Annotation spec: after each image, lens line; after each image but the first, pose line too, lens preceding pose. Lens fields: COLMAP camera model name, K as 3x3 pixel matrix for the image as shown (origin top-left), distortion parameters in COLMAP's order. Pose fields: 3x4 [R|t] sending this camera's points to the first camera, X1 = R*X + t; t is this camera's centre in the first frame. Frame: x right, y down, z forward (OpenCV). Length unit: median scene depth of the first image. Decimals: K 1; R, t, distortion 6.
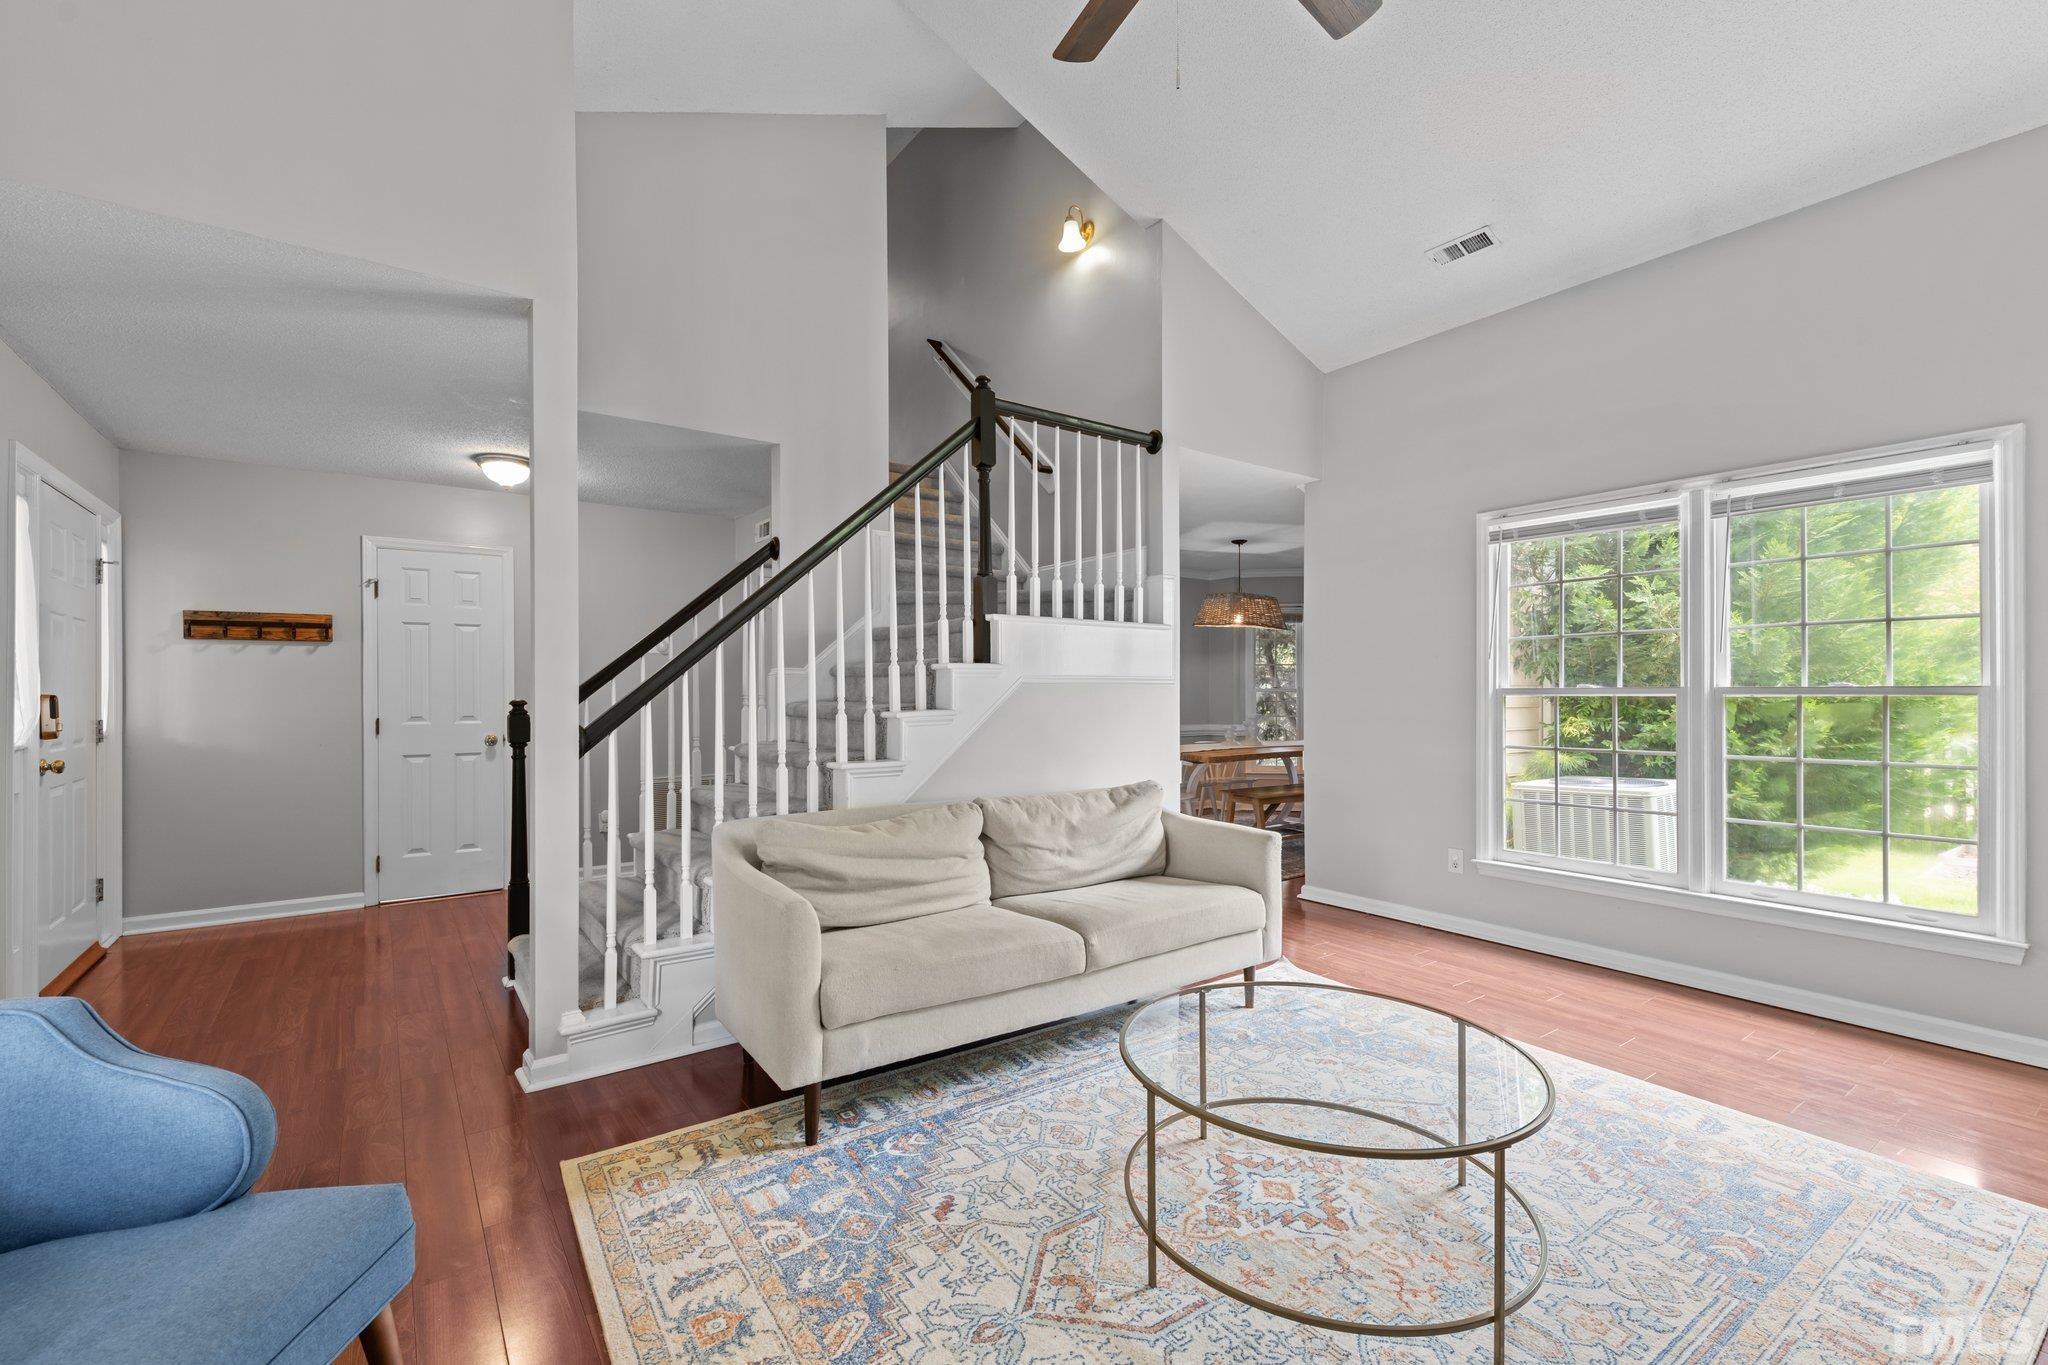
lens RADIAL K [[887.8, 0, 1017.8], [0, 887.8, 694.0], [0, 0, 1]] dist [0.018975, 0.000049]
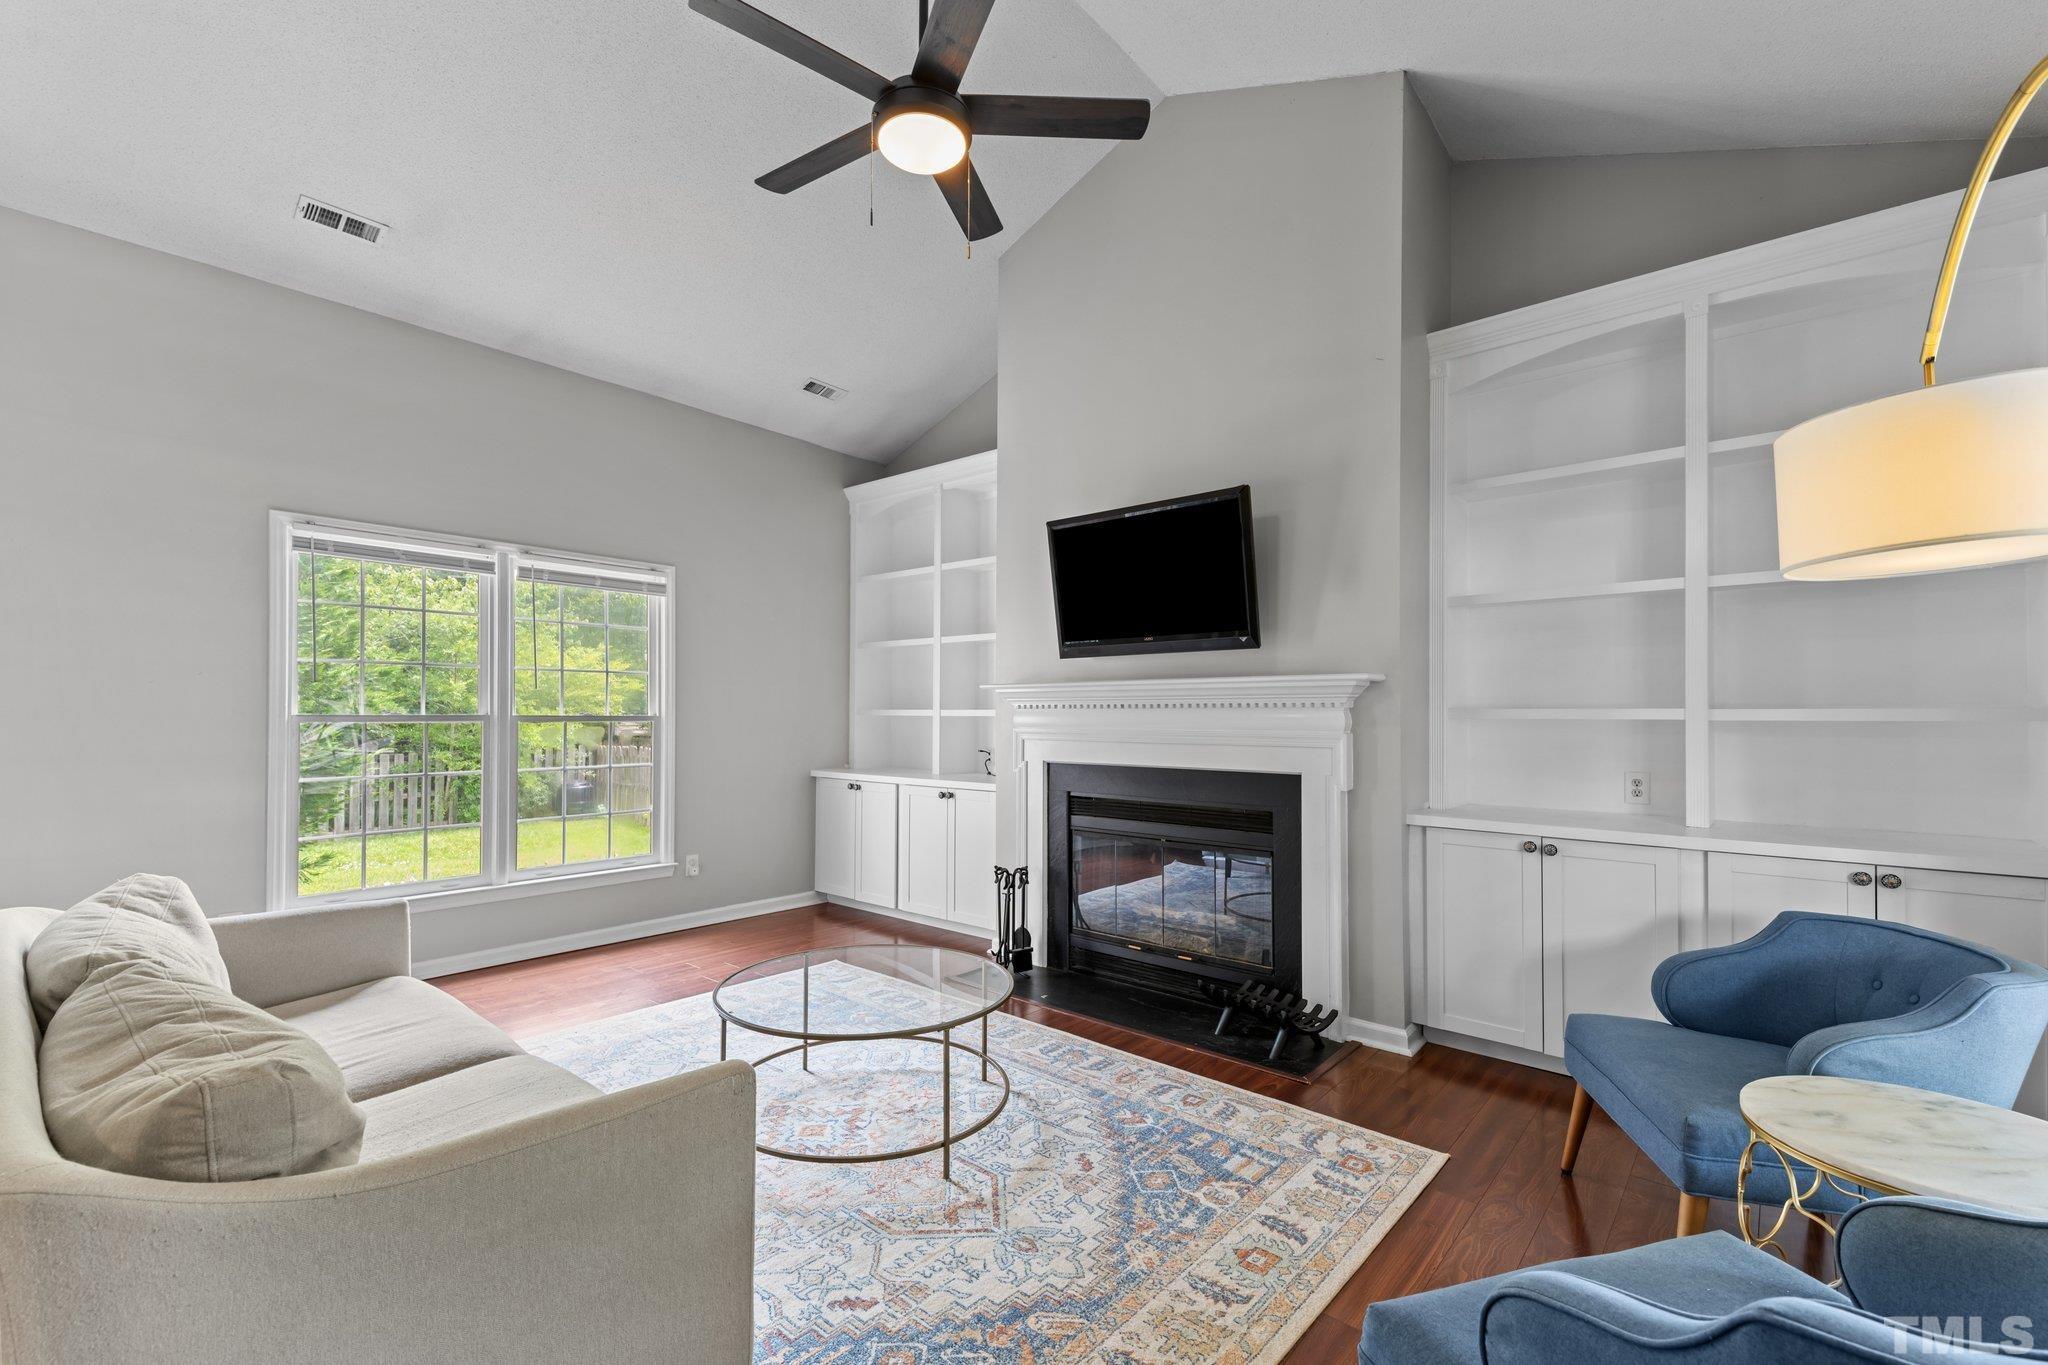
lens RADIAL K [[887.8, 0, 1018.8], [0, 887.8, 695.2], [0, 0, 1]] dist [0.018975, 0.000049]
pose [[-0.246112, 0.024221, 0.968939, -0.717114], [0.000198, 0.999689, -0.024940, -0.005003], [-0.969241, -0.005946, -0.246040, 0.762732]]
